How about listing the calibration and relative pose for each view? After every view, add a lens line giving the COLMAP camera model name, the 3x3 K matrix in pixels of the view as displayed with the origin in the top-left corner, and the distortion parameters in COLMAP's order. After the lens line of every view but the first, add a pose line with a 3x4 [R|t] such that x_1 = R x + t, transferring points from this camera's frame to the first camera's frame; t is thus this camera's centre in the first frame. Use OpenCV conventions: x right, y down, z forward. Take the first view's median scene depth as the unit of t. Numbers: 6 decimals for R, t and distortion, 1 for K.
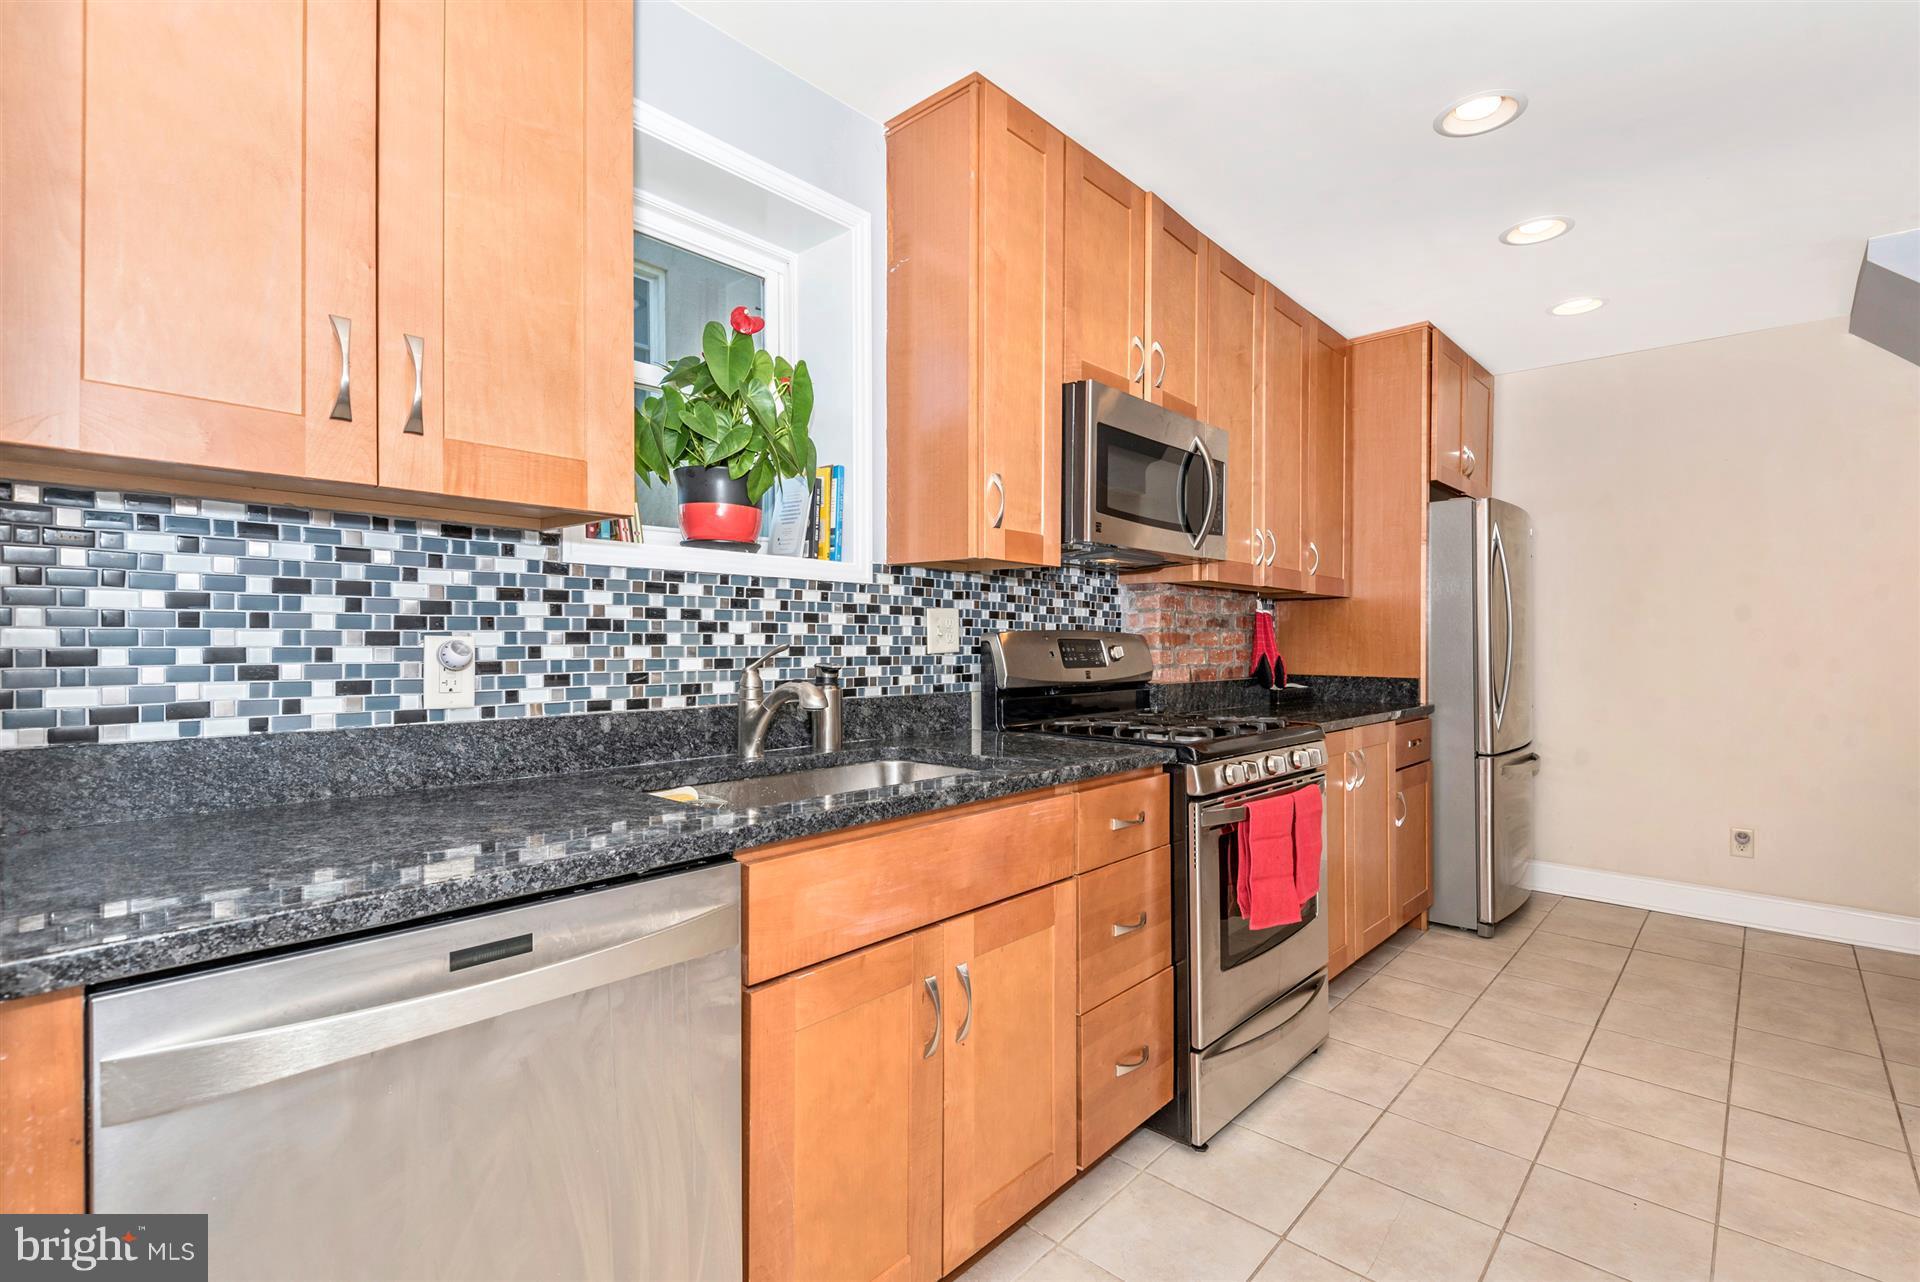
lens RADIAL K [[887.8, 0, 948.4], [0, 887.8, 636.5], [0, 0, 1]] dist [0.019372, -0.001946]
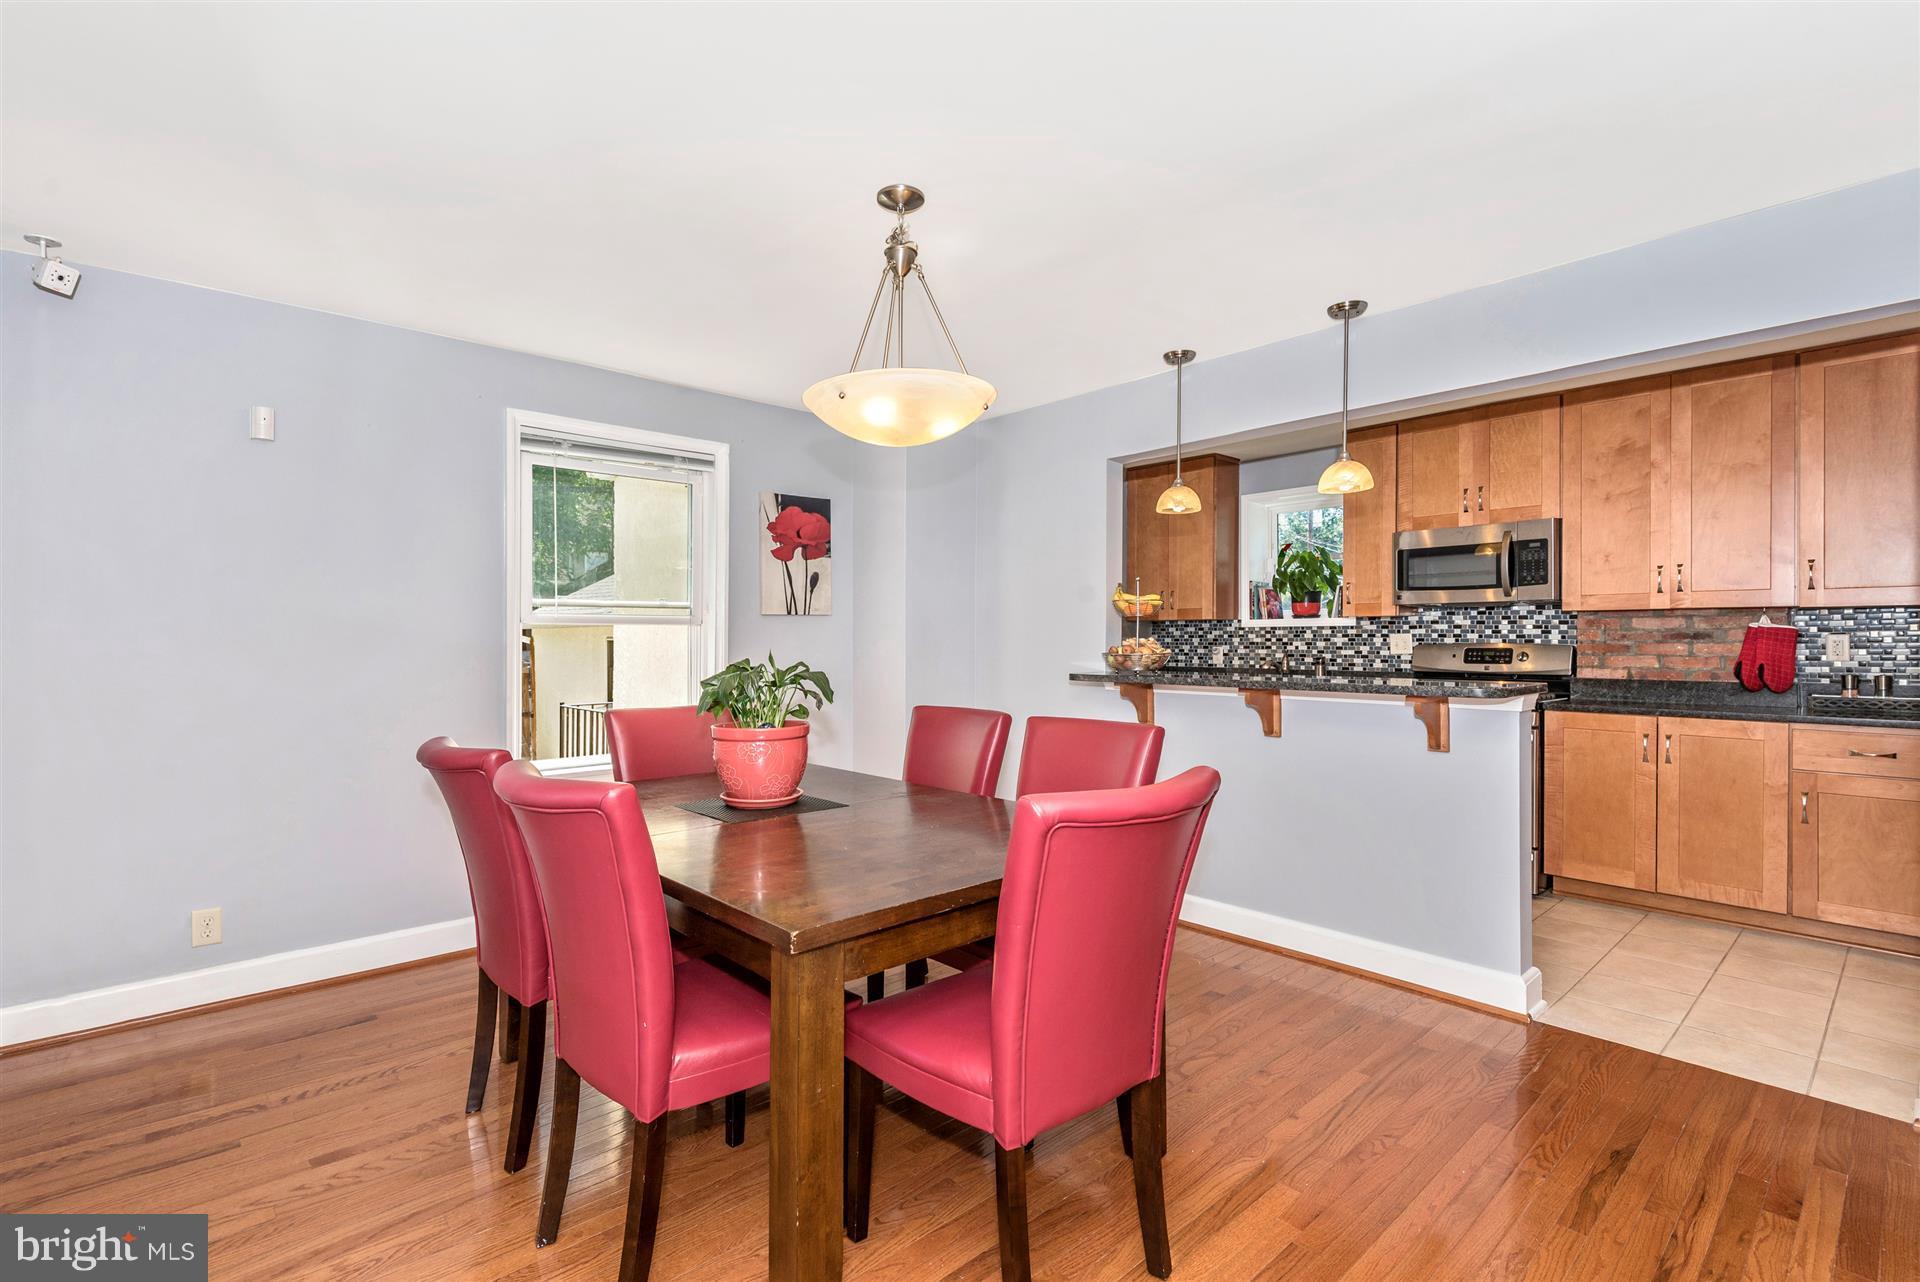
lens RADIAL K [[887.8, 0, 952.4], [0, 887.8, 642.3], [0, 0, 1]] dist [0.019372, -0.001946]
pose [[-0.101365, 0.005461, -0.994834, 2.587687], [0.012417, 0.999914, 0.004224, -0.037797], [0.994772, -0.011925, -0.101425, 0.126243]]
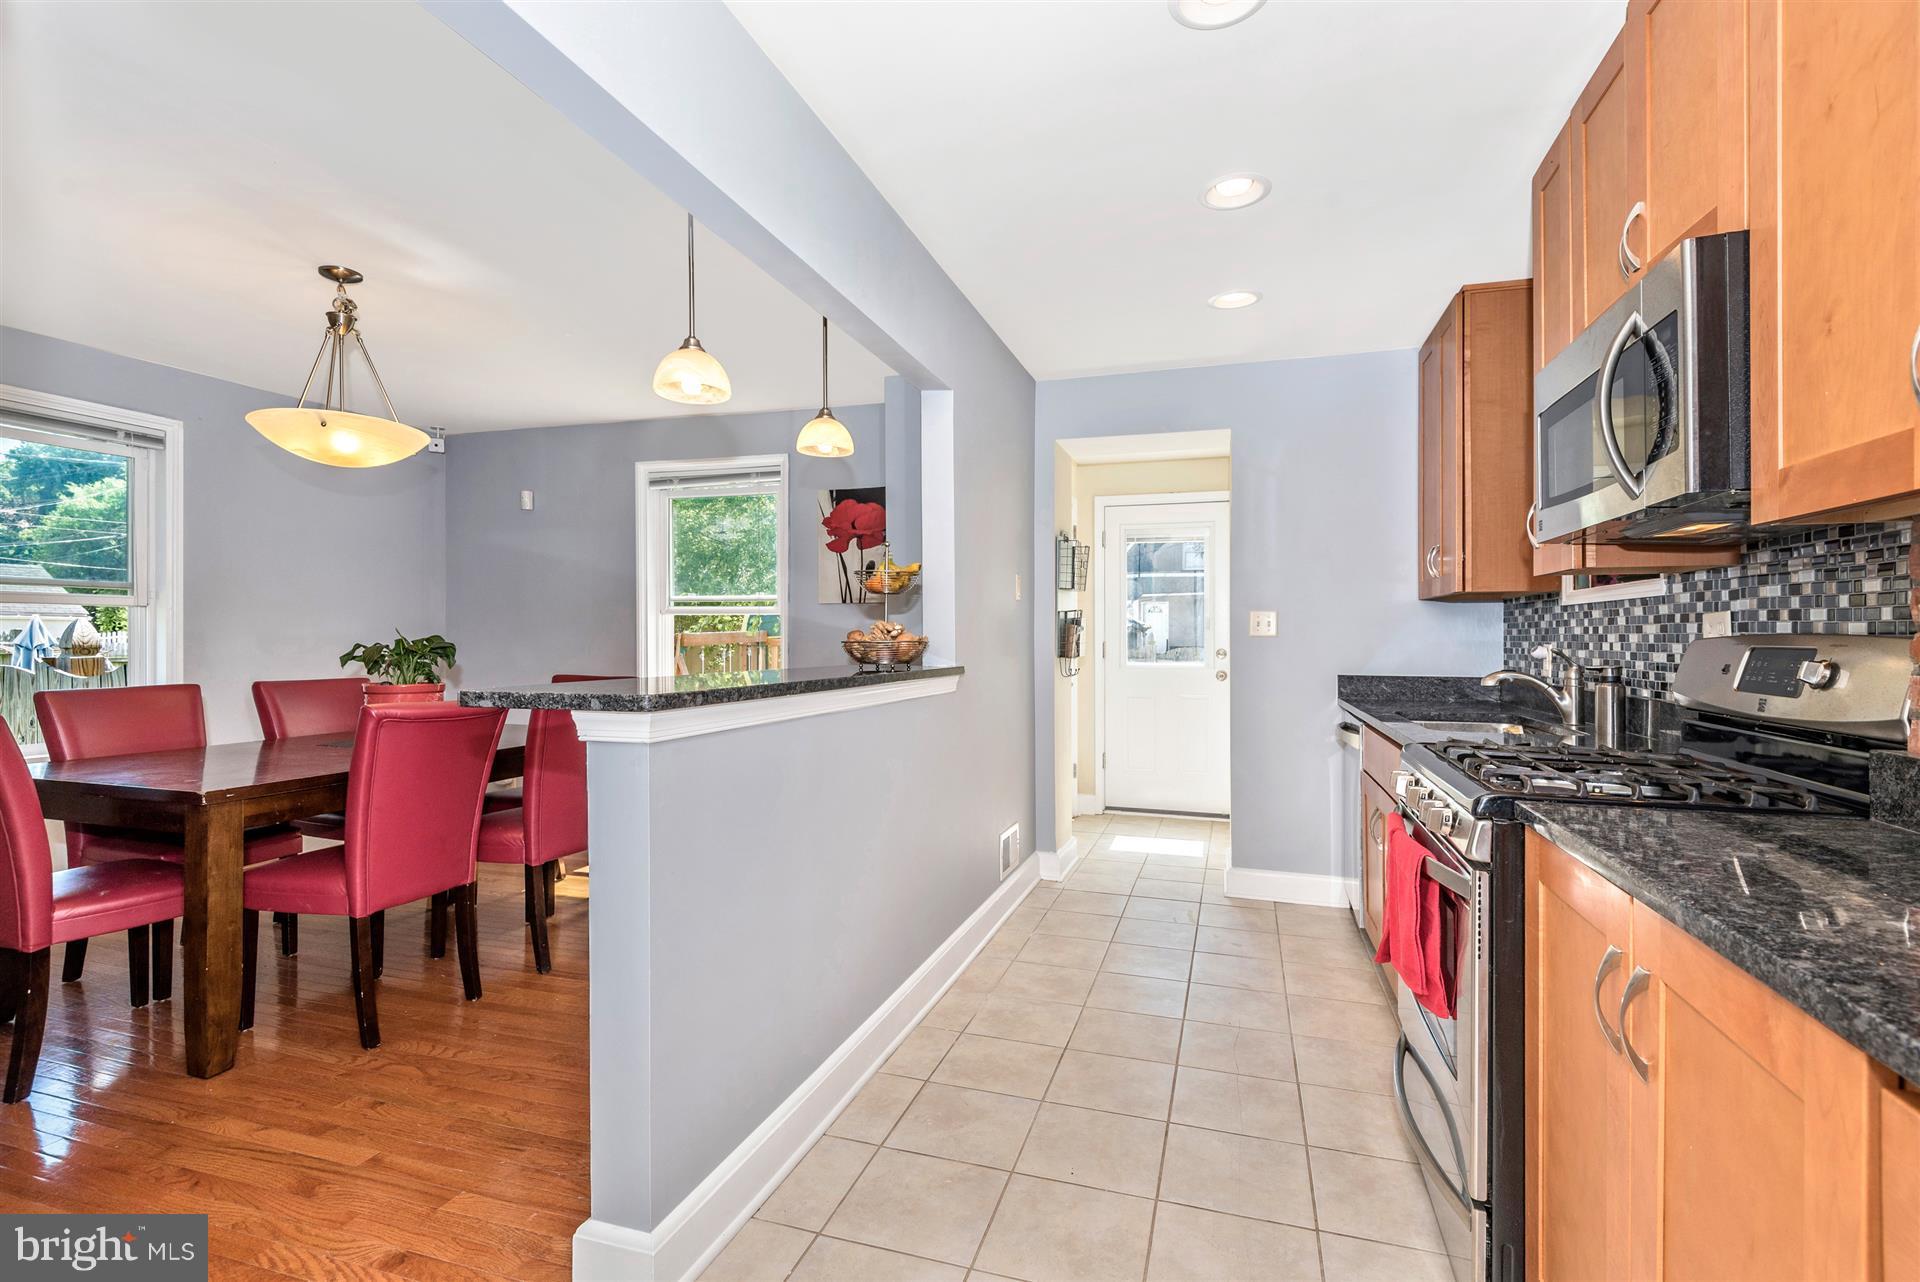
lens RADIAL K [[887.8, 0, 956.7], [0, 887.8, 635.9], [0, 0, 1]] dist [0.019372, -0.001946]
pose [[-0.913623, -0.005979, -0.406519, 1.159202], [-0.002581, 0.999957, -0.008907, 0.001689], [0.406554, -0.007088, -0.913599, 1.679522]]
